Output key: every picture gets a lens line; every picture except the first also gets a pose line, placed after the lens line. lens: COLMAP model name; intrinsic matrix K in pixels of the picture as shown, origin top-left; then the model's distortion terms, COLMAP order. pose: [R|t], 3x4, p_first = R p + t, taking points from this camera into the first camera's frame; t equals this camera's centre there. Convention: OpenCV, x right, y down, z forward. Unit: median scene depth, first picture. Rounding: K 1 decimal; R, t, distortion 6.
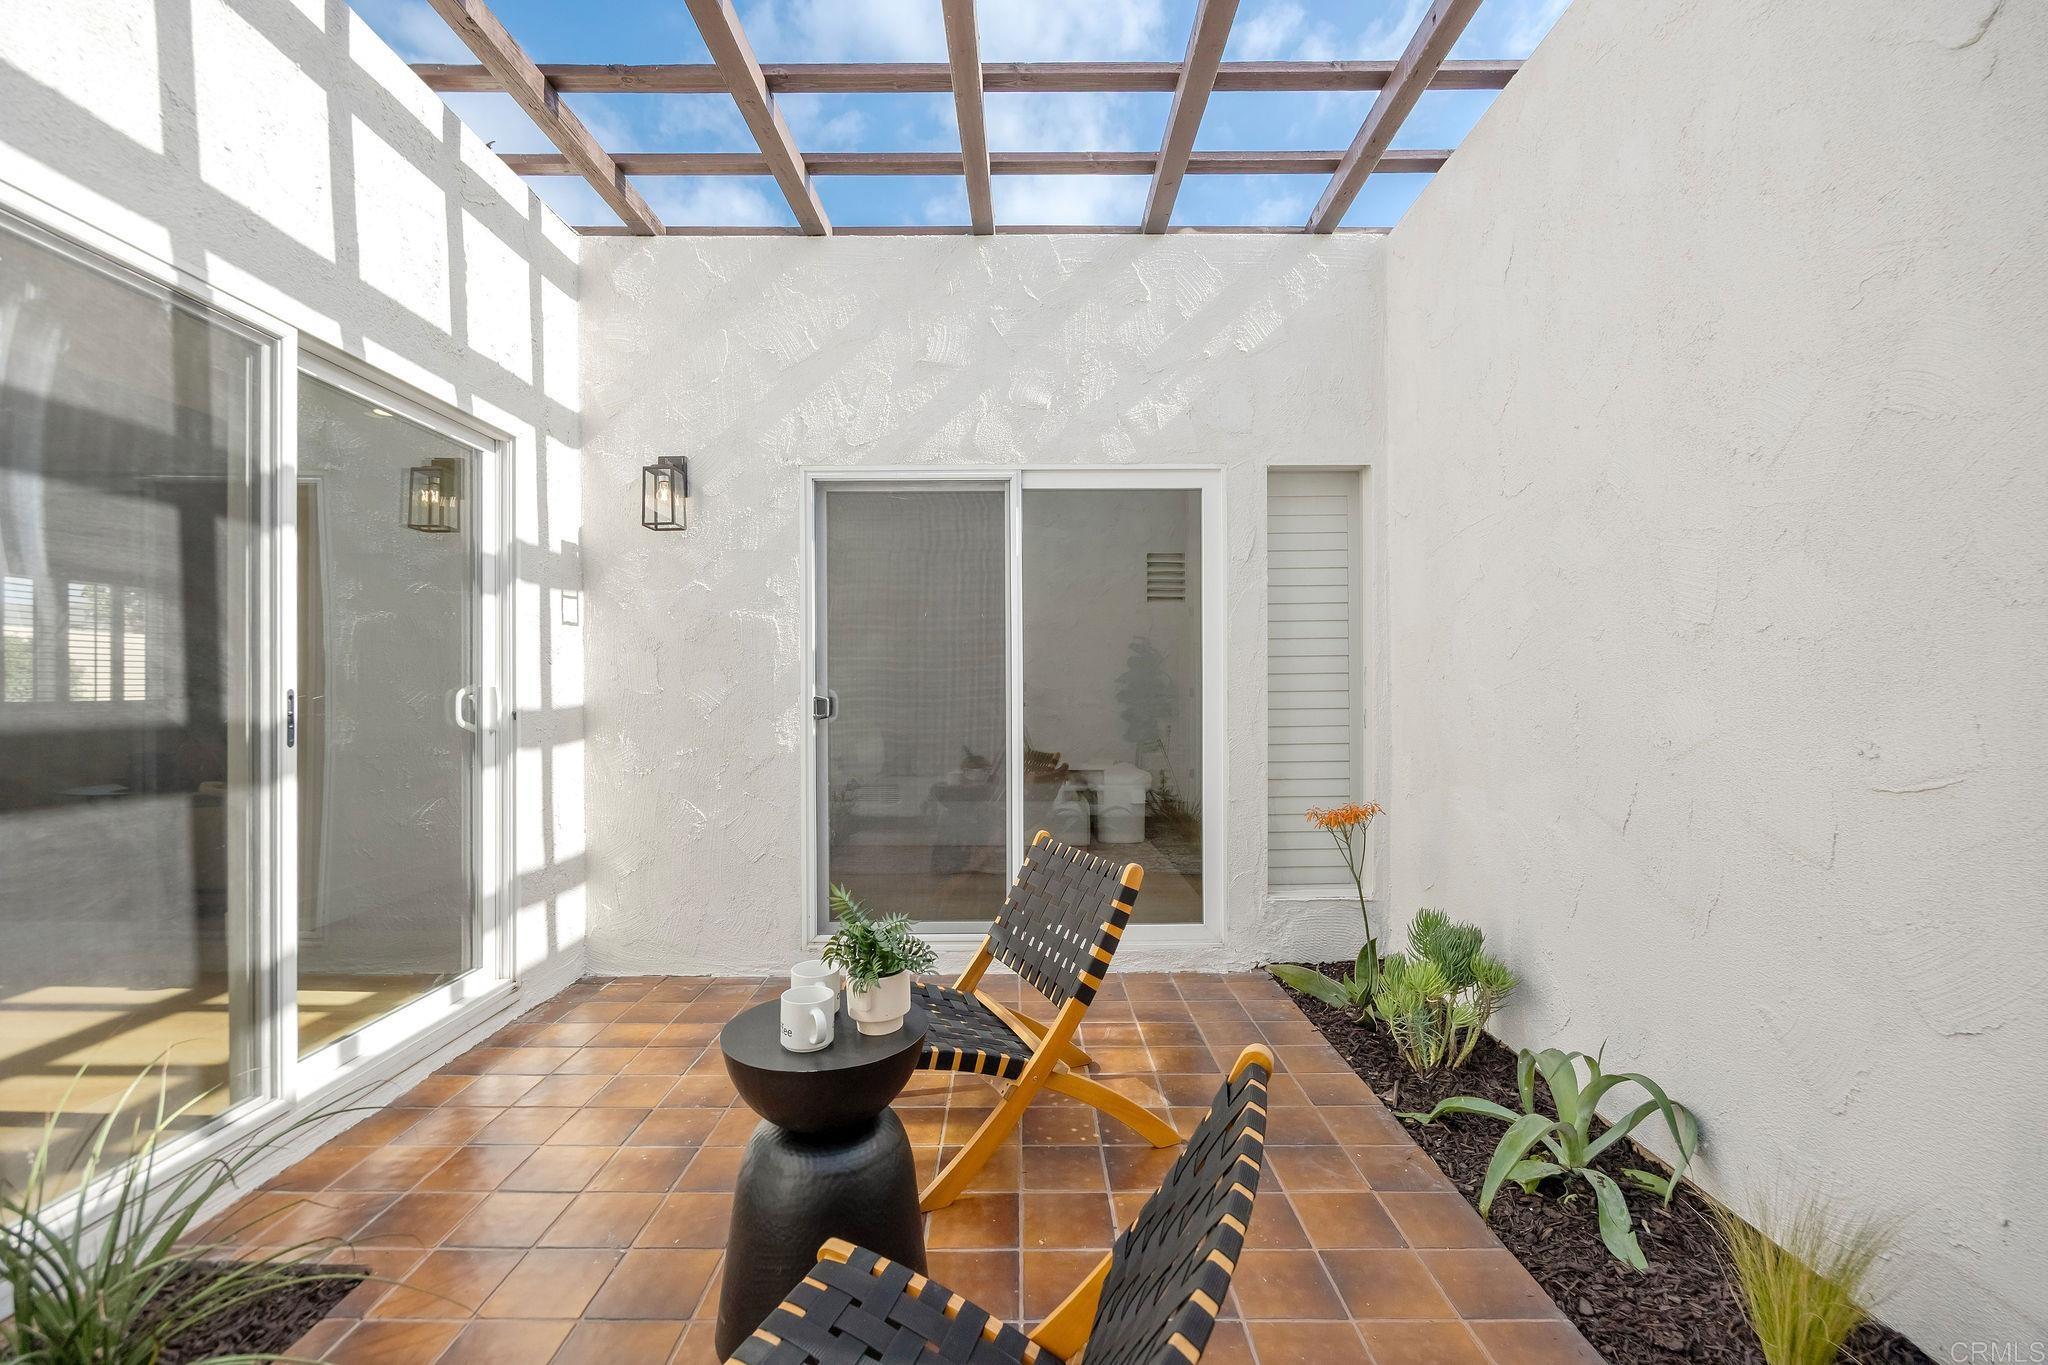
lens RADIAL K [[872.5, 0, 1024.0], [0, 872.5, 682.5], [0, 0, 1]] dist [-0.001159, -0.000105]
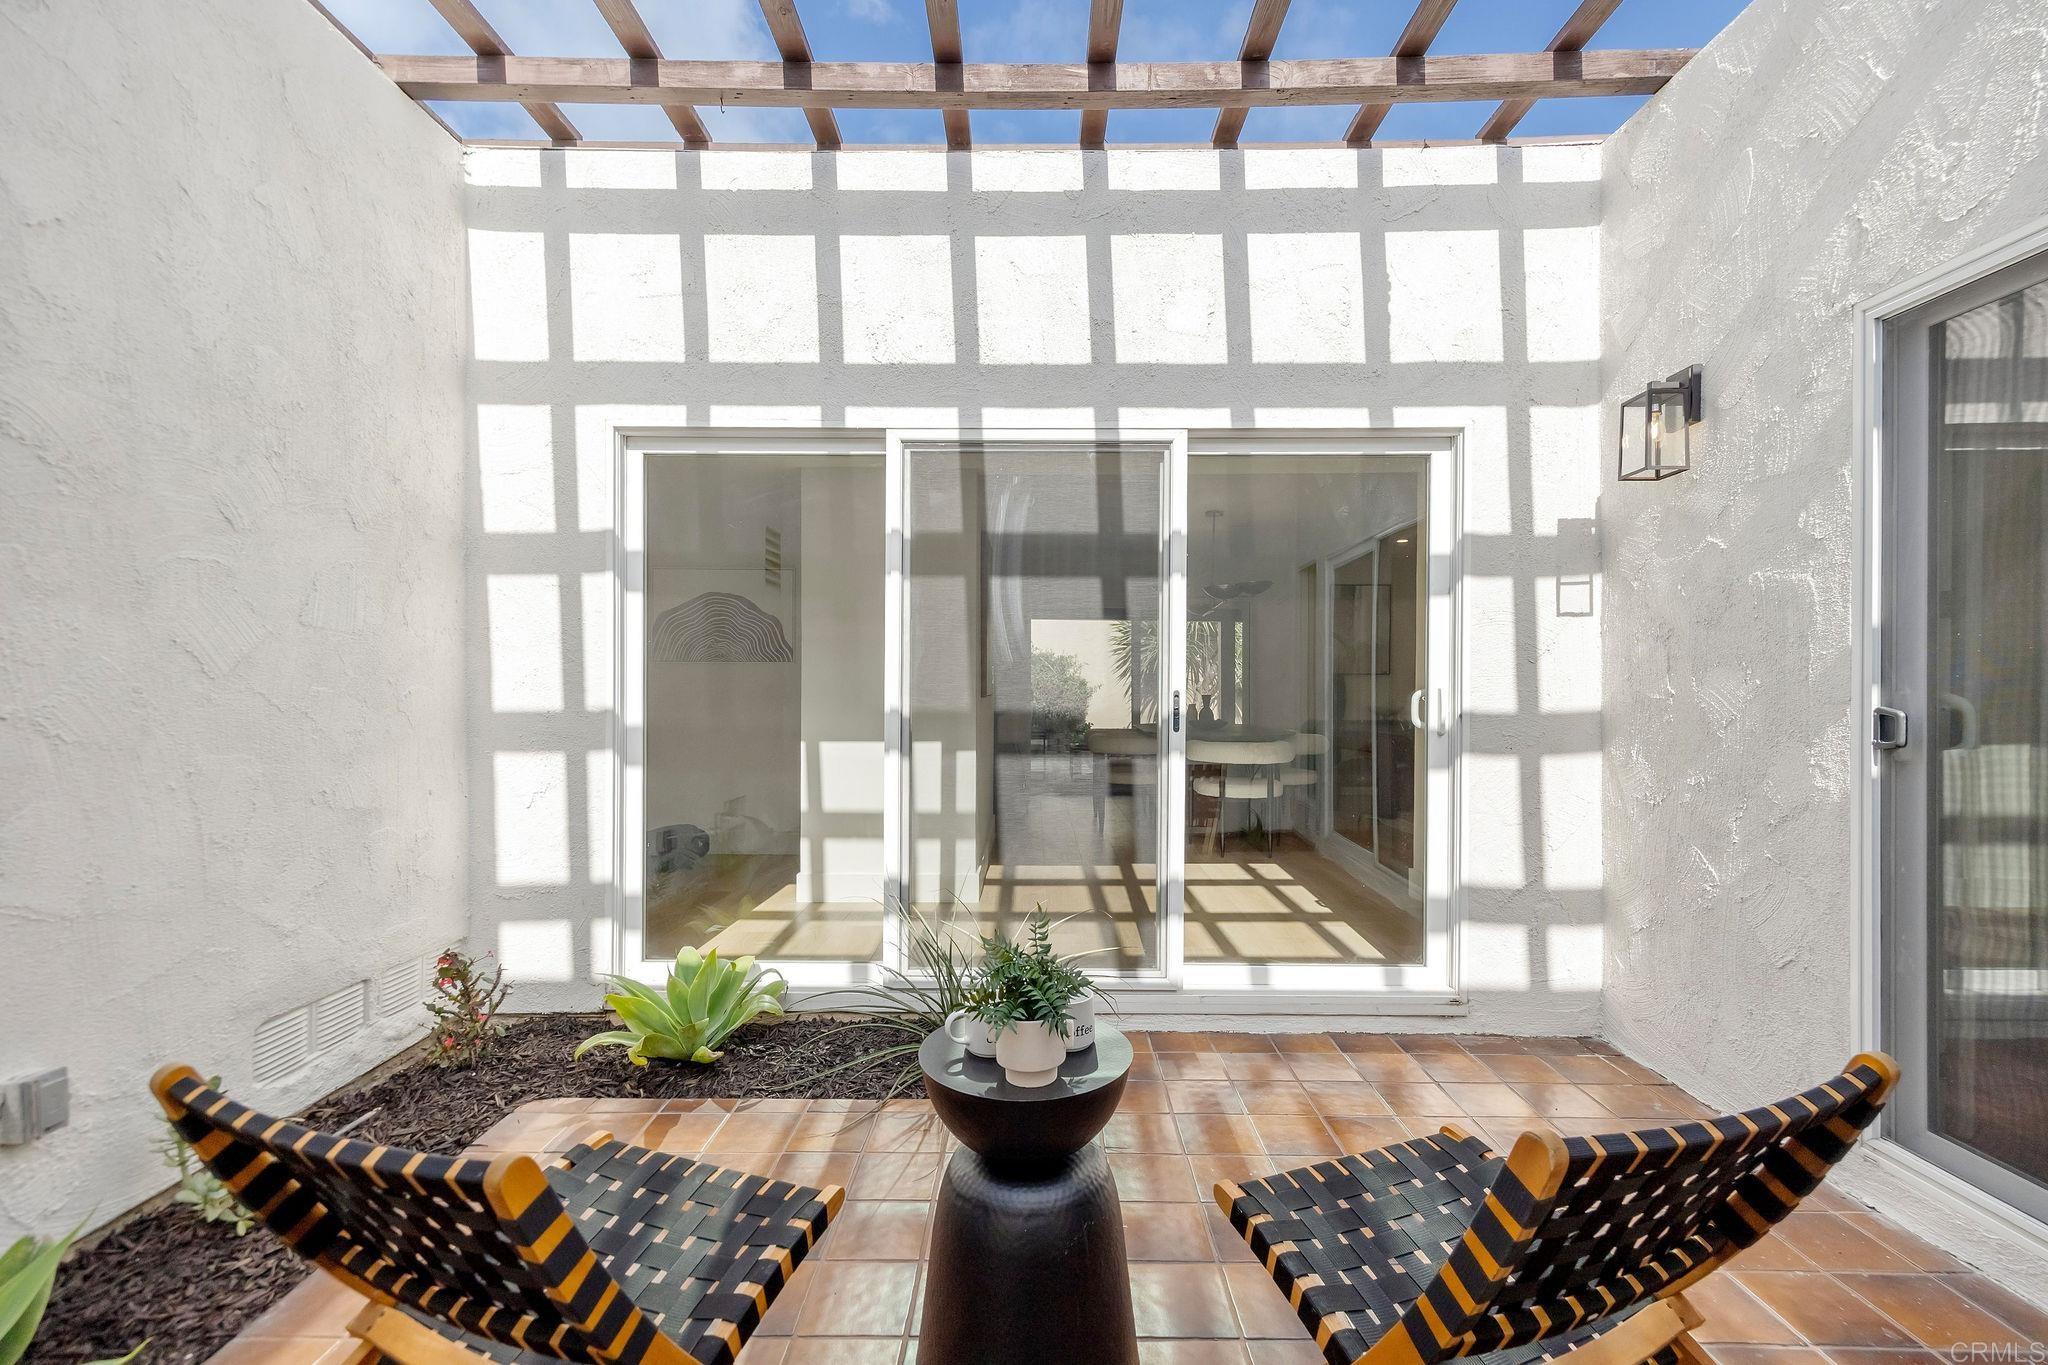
lens RADIAL K [[859.6, 0, 1024.0], [0, 859.6, 682.5], [0, 0, 1]] dist [0.032308, -0.000086]
pose [[-0.002675, -0.001641, -0.999995, 0.380467], [0.005065, 0.999986, -0.001654, -0.002318], [0.999984, -0.005069, -0.002666, 0.527923]]
